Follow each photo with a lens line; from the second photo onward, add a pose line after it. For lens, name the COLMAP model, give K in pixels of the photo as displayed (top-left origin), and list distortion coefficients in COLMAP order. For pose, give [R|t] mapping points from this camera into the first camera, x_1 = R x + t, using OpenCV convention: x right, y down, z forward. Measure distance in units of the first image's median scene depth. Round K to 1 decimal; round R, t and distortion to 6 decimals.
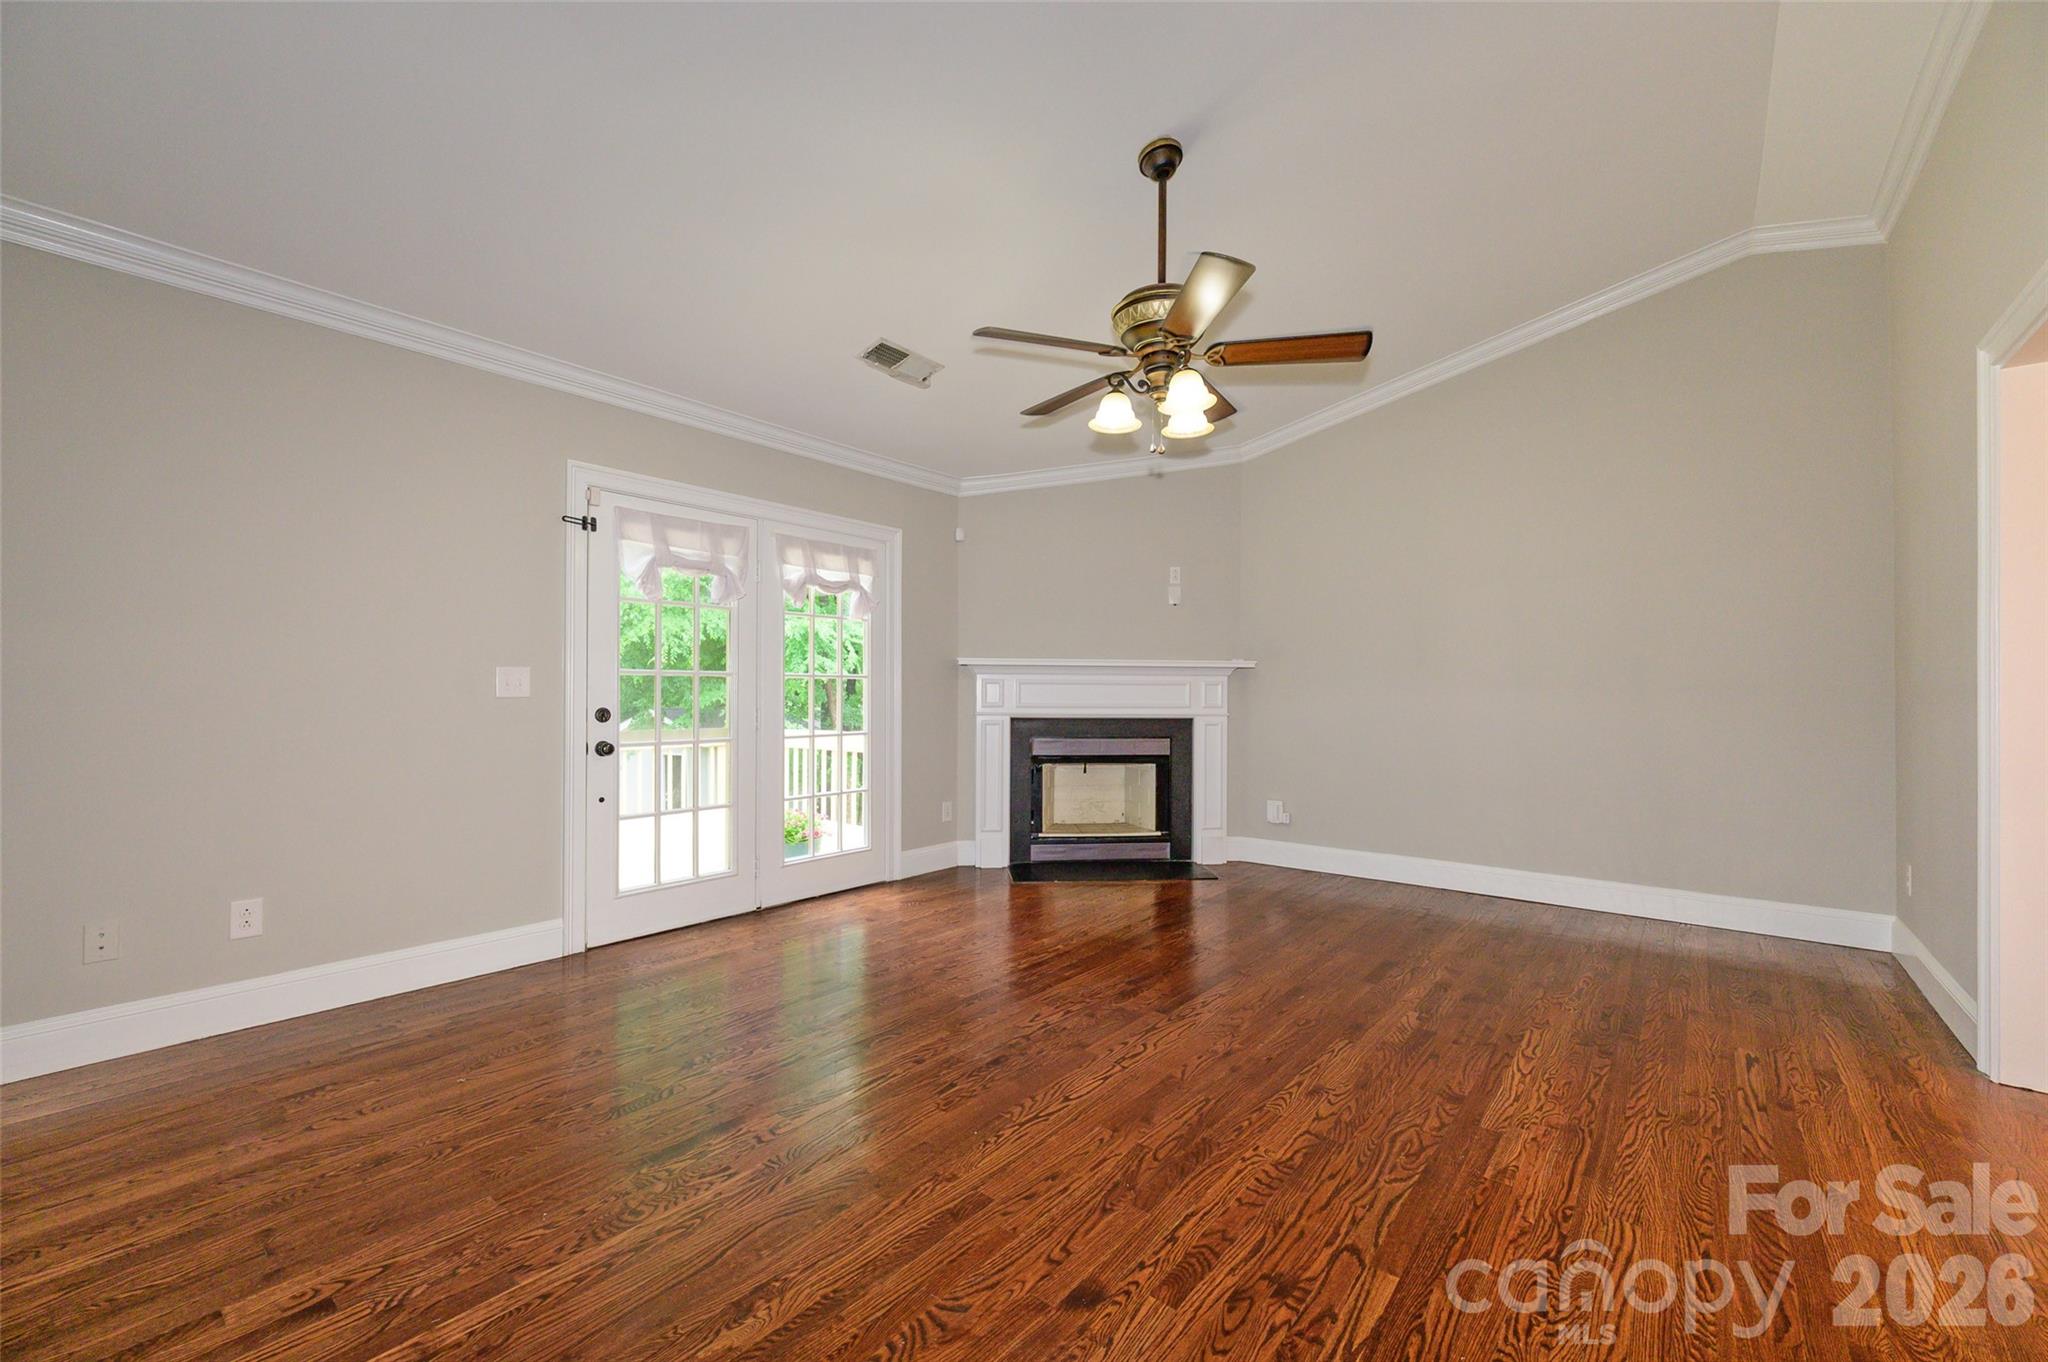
lens RADIAL K [[812.2, 0, 1018.3], [0, 812.2, 684.5], [0, 0, 1]] dist [0.000435, -0.000594]
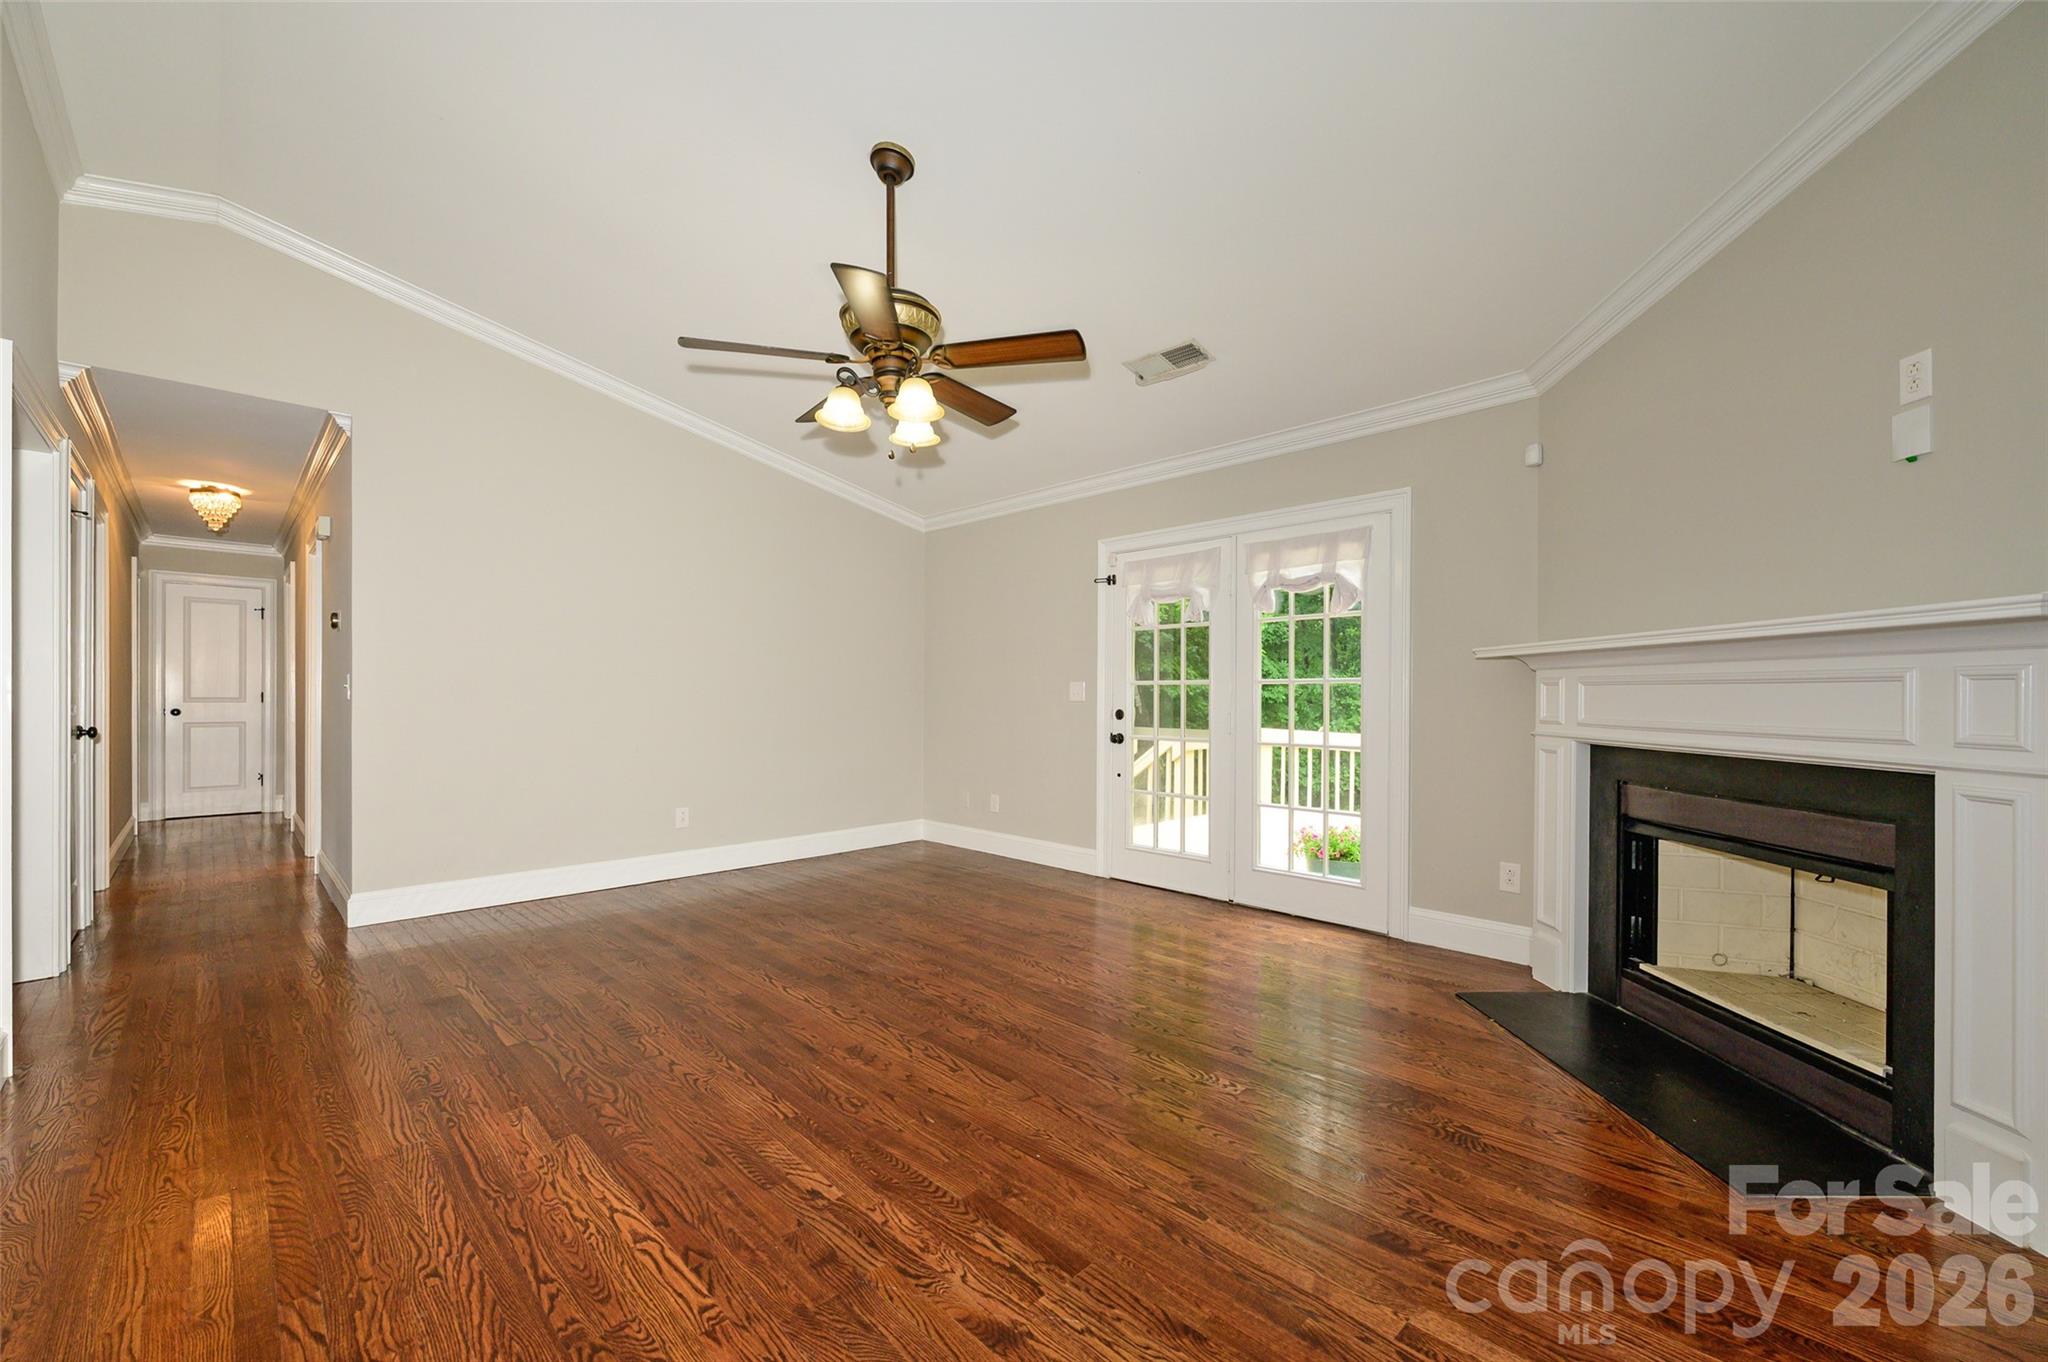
lens RADIAL K [[812.2, 0, 1031.3], [0, 812.2, 693.8], [0, 0, 1]] dist [0.000435, -0.000594]
pose [[-0.085494, -0.004944, -0.996326, 0.854902], [0.006977, 0.999960, -0.005560, 0.008512], [0.996314, -0.007426, -0.085456, 0.928354]]
